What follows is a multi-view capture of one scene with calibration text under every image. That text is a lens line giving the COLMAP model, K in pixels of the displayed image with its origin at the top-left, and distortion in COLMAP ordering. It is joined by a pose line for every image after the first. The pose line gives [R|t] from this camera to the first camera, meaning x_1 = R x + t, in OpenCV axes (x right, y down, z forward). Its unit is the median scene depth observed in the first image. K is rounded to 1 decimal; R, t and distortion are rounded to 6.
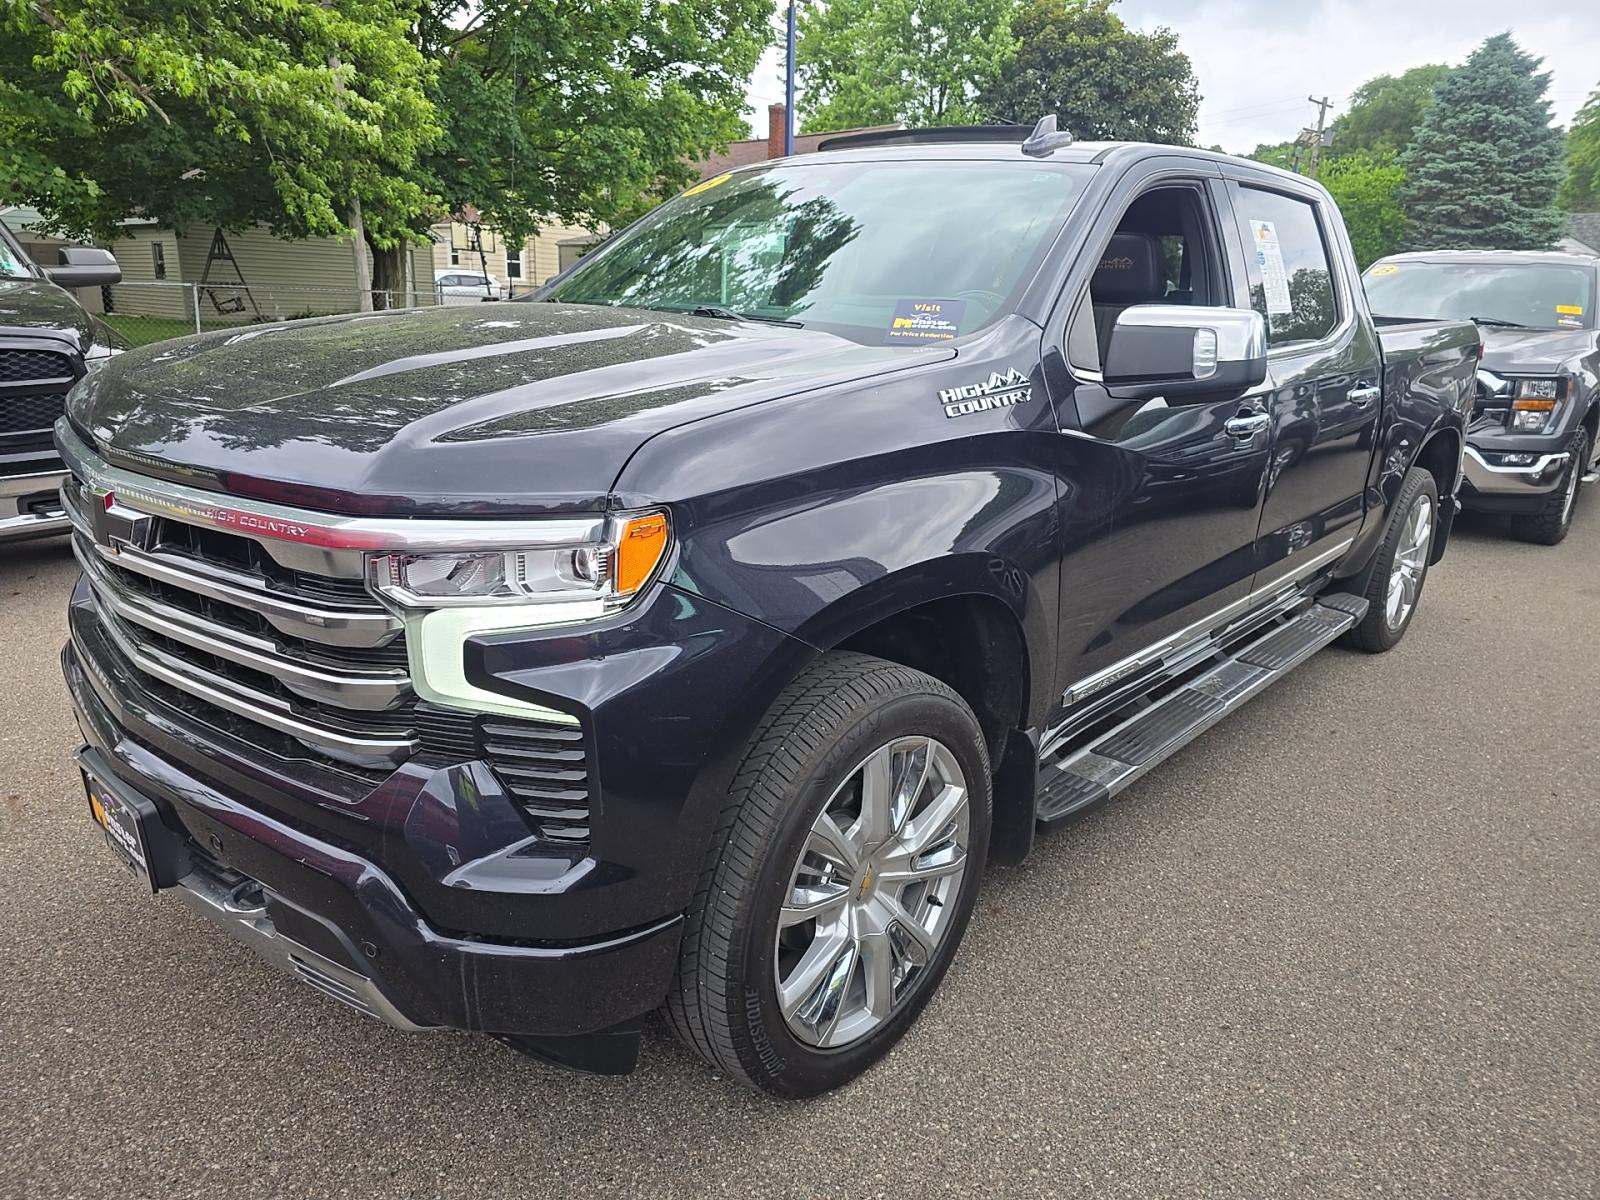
lens RADIAL K [[1253.0, 0, 800.0], [0, 1253.0, 600.0], [0, 0, 1]] dist [-0.005105, -0.001549]
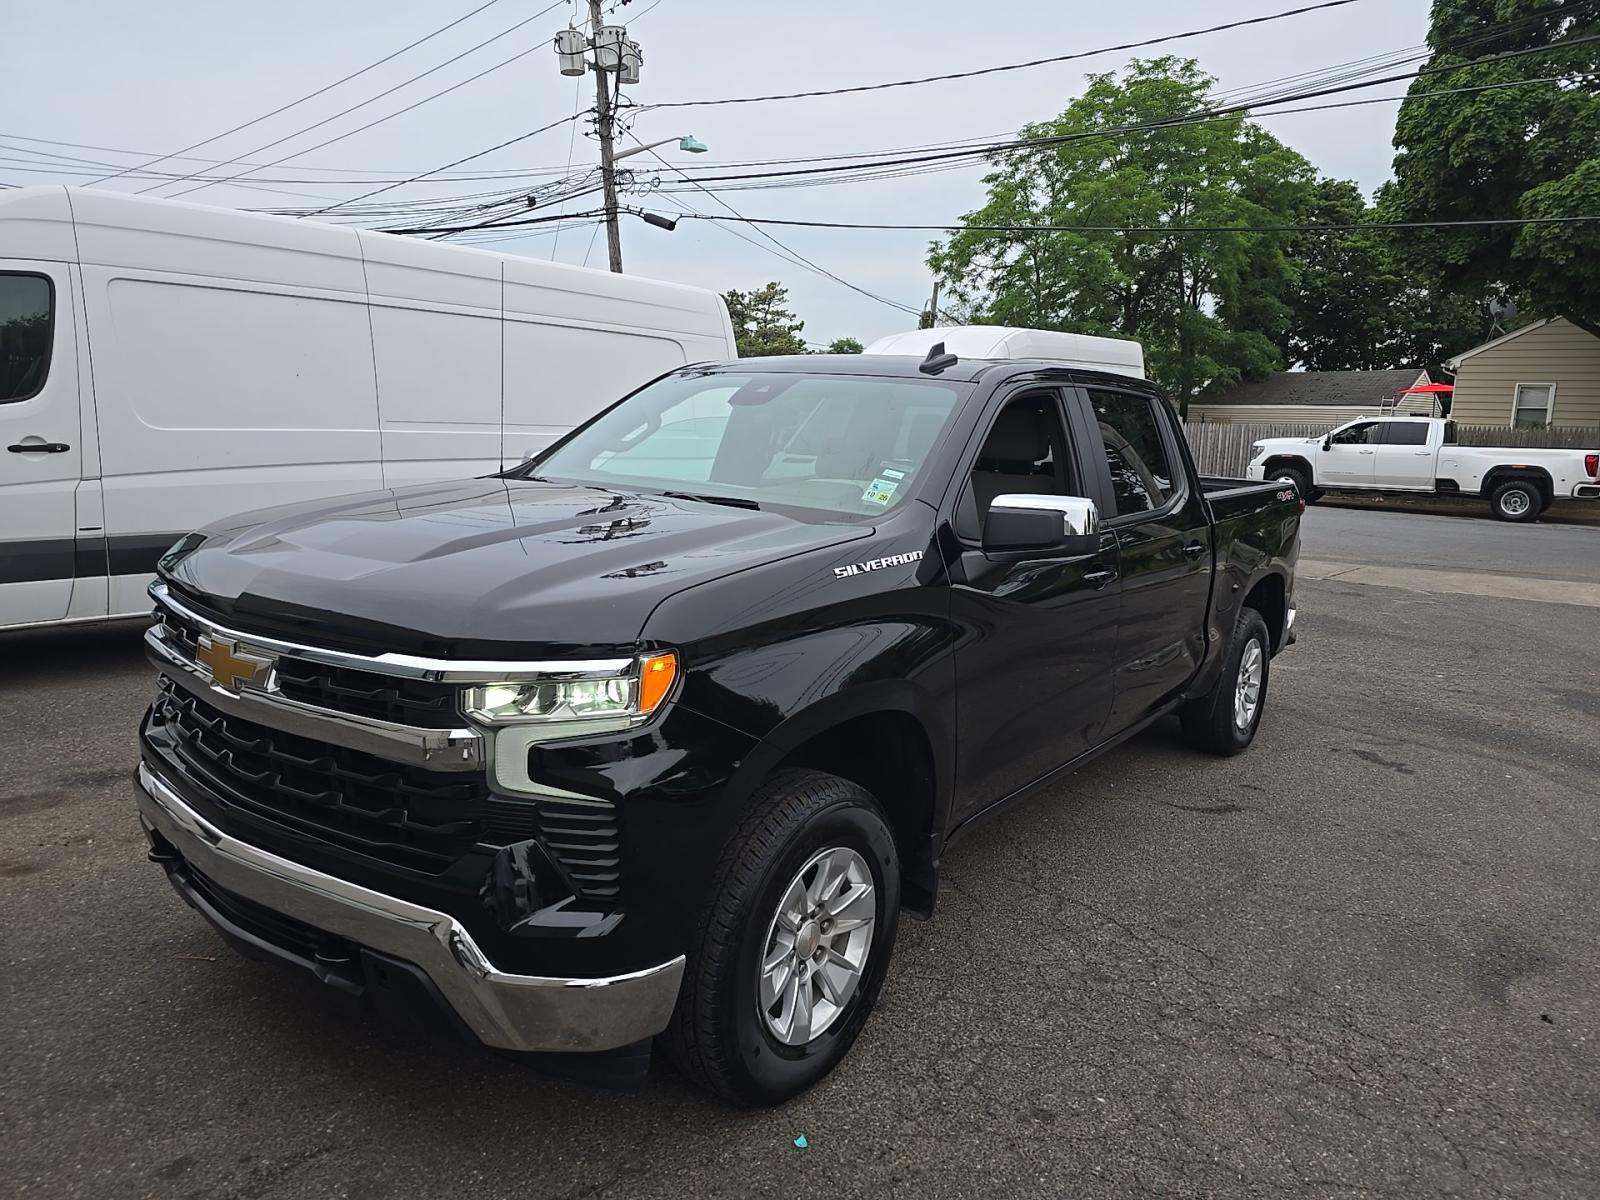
lens RADIAL K [[1269.2, 0, 802.0], [0, 1269.2, 628.3], [0, 0, 1]] dist [0.005405, 0.001613]
pose [[0.995253, -0.007600, 0.097024, -0.100441], [0.015350, 0.996726, -0.079382, 0.015914], [-0.096103, 0.080495, 0.992111, -0.389587]]
